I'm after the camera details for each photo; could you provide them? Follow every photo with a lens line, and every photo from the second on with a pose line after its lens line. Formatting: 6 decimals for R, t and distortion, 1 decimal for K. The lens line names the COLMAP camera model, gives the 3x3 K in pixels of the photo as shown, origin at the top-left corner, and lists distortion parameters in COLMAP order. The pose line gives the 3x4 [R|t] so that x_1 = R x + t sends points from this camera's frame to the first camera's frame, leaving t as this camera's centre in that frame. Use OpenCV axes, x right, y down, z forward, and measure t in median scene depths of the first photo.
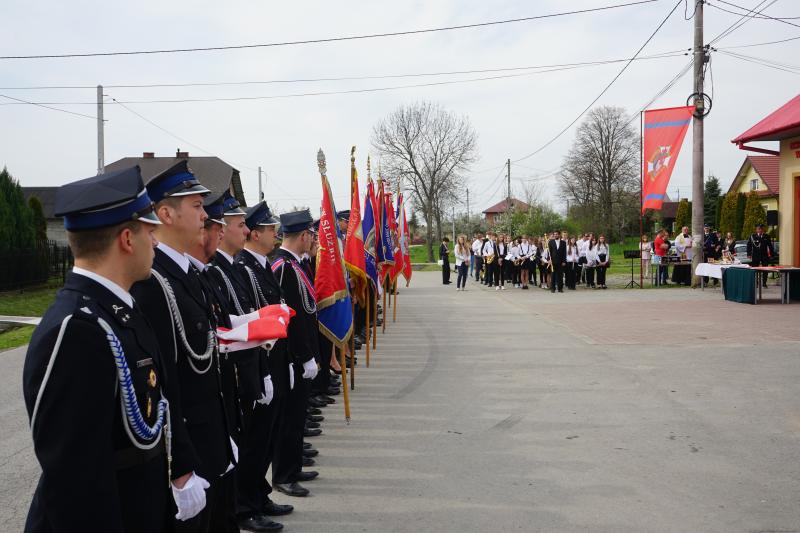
lens RADIAL K [[784.5, 0, 398.6], [0, 784.5, 277.0], [0, 0, 1]] dist [0.009884, -0.008138]
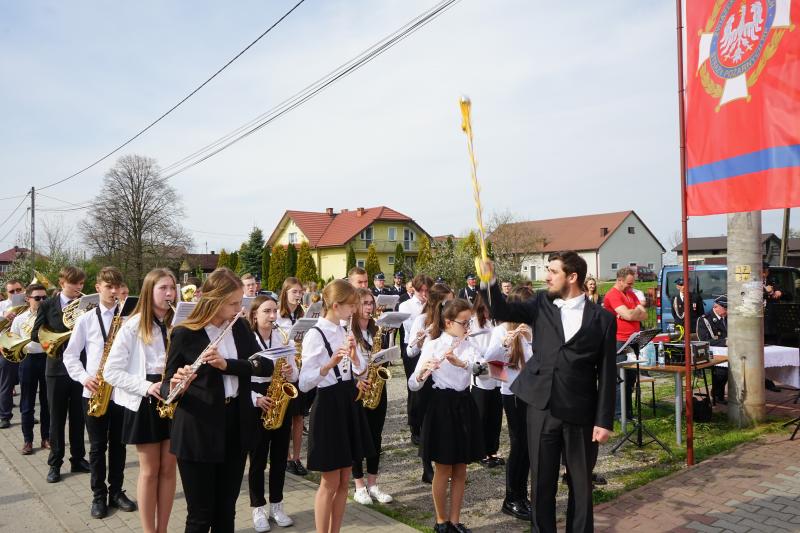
lens RADIAL K [[646.3, 0, 400.0], [0, 646.3, 266.5], [0, 0, 1]] dist [0.001684, 0.001557]
pose [[0.778419, 0.020406, 0.627413, 0.013936], [0.031737, 0.996914, -0.071799, -0.008340], [-0.626942, 0.075802, 0.775370, 0.170454]]
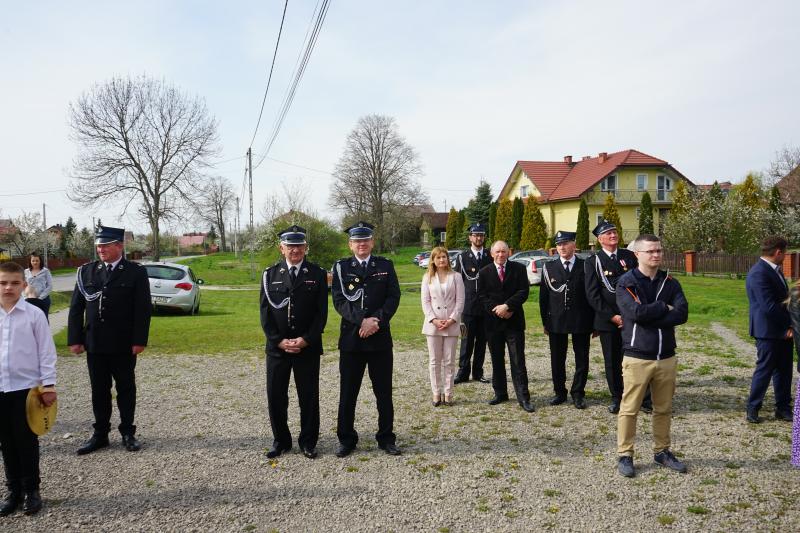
lens RADIAL K [[646.3, 0, 400.0], [0, 646.3, 266.5], [0, 0, 1]] dist [0.001684, 0.001557]
pose [[0.960449, -0.012291, 0.278186, 0.064234], [0.017667, 0.999702, -0.016827, -0.011616], [-0.277896, 0.021076, 0.960380, 0.211251]]
